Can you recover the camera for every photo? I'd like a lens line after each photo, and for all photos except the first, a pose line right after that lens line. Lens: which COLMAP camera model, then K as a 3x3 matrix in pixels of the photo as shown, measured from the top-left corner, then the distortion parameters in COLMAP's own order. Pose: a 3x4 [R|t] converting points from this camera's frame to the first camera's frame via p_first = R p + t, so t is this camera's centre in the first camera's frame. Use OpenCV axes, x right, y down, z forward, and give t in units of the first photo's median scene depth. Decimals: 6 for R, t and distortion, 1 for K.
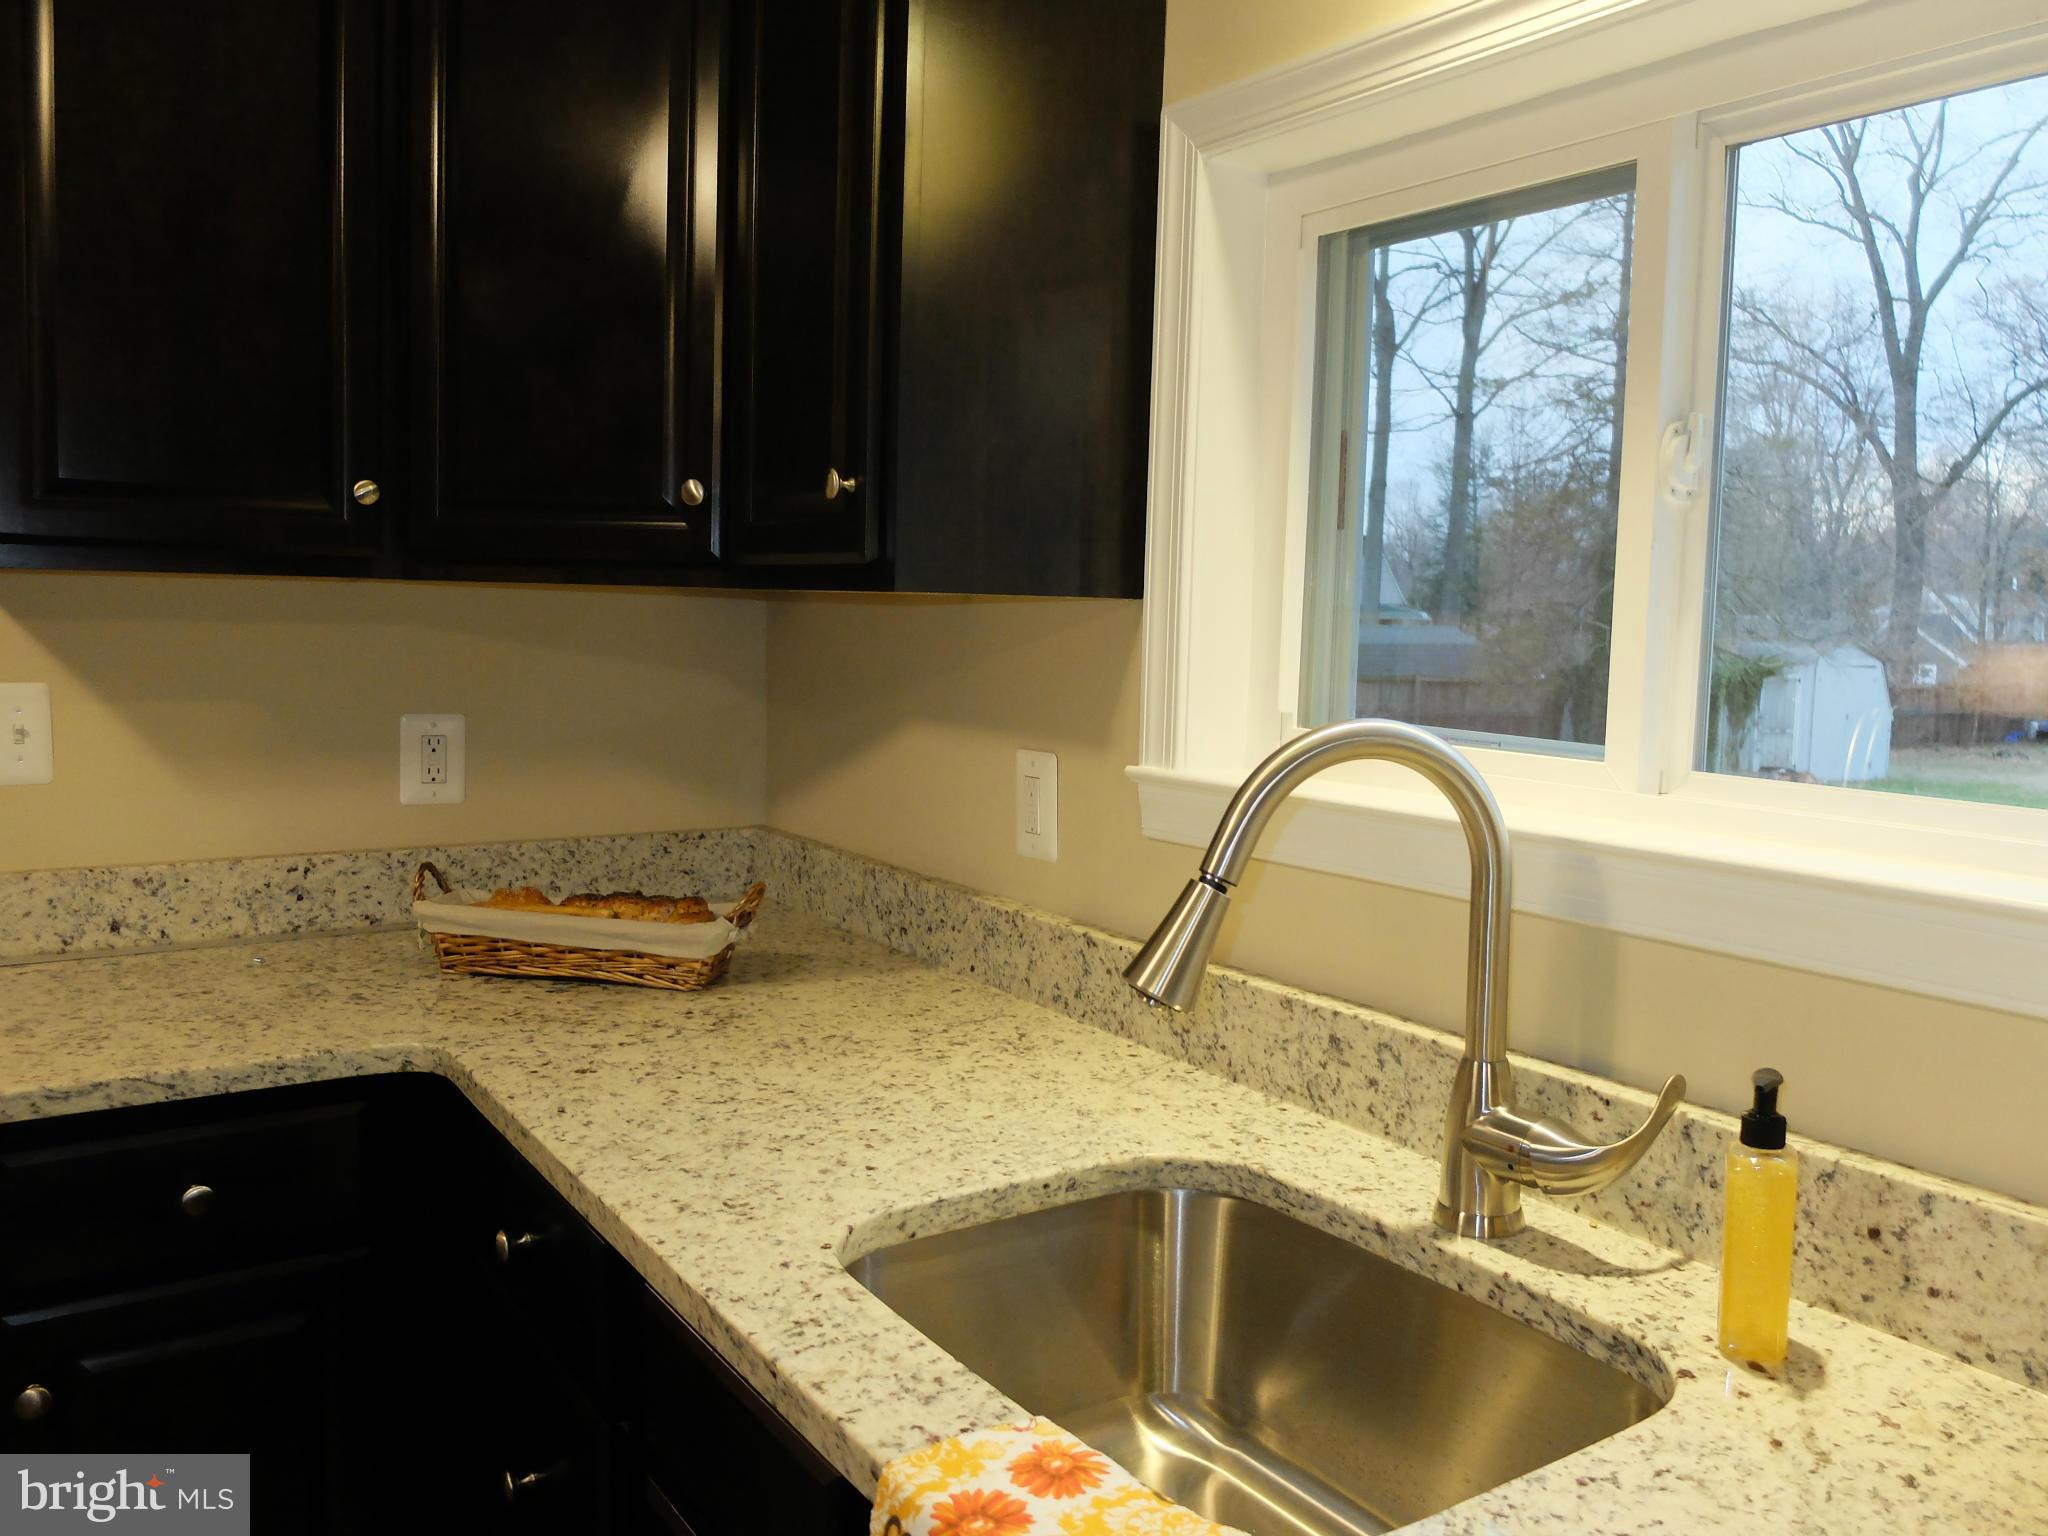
lens RADIAL K [[1636.0, 0, 1034.7], [0, 1636.0, 753.3], [0, 0, 1]] dist [-0.030630, 0.012333]
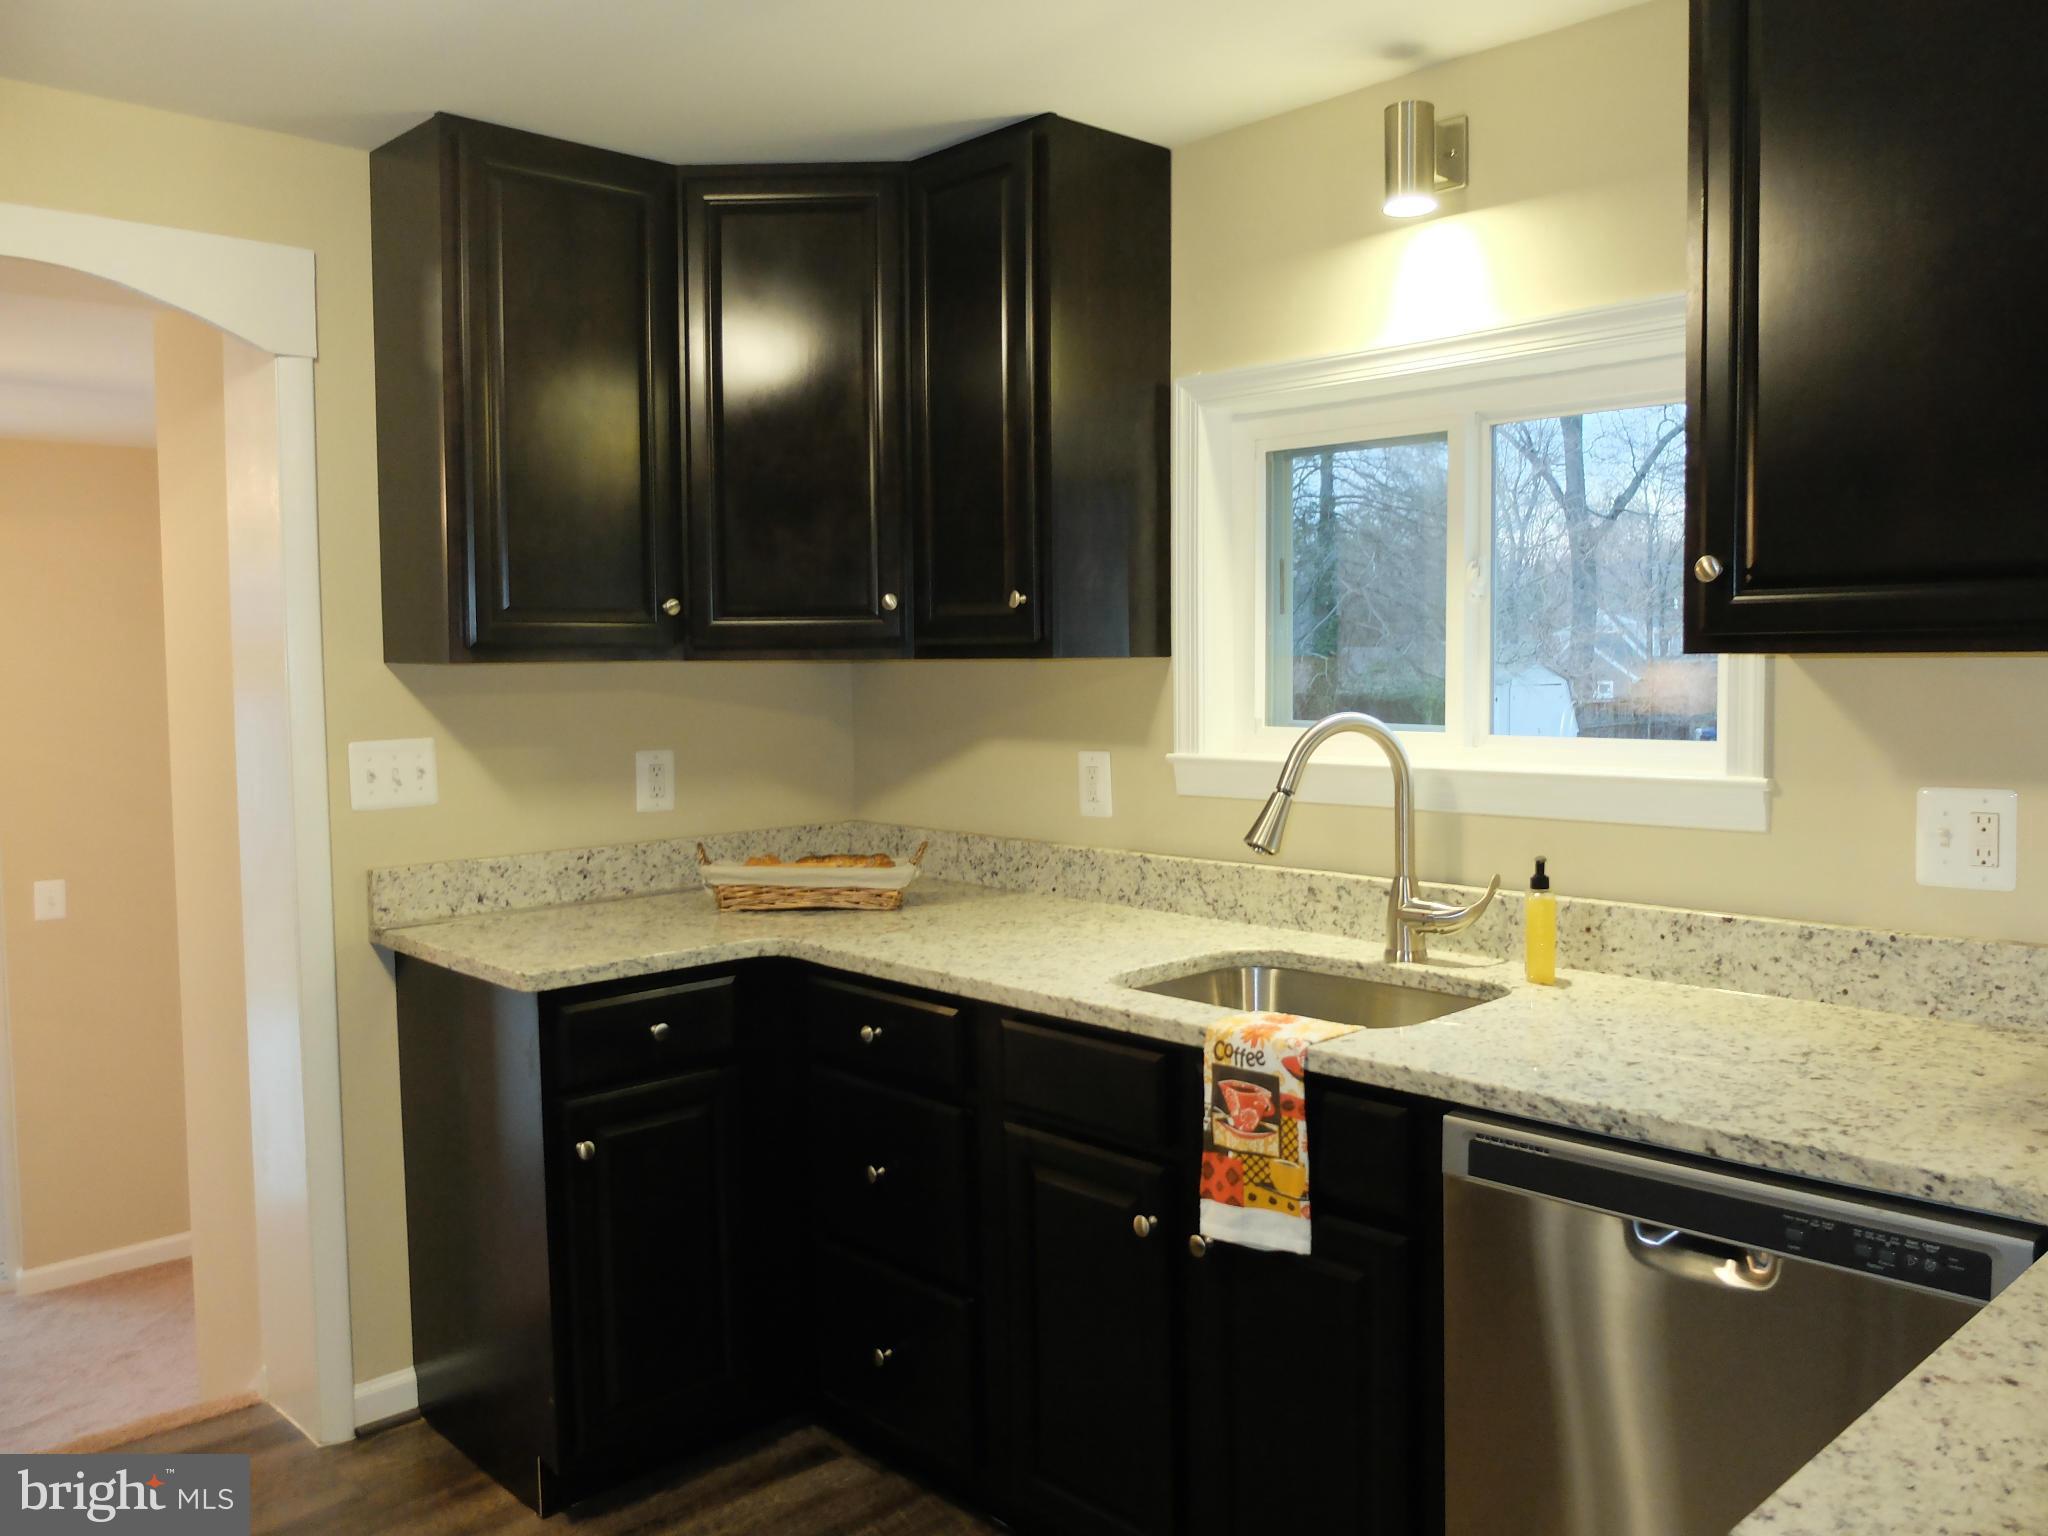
lens RADIAL K [[1636.0, 0, 1018.3], [0, 1636.0, 771.8], [0, 0, 1]] dist [-0.030630, 0.012333]
pose [[0.986880, -0.047038, 0.154451, -0.330625], [0.049656, 0.998680, -0.013133, 0.037292], [-0.153630, 0.020631, 0.987913, -0.614291]]
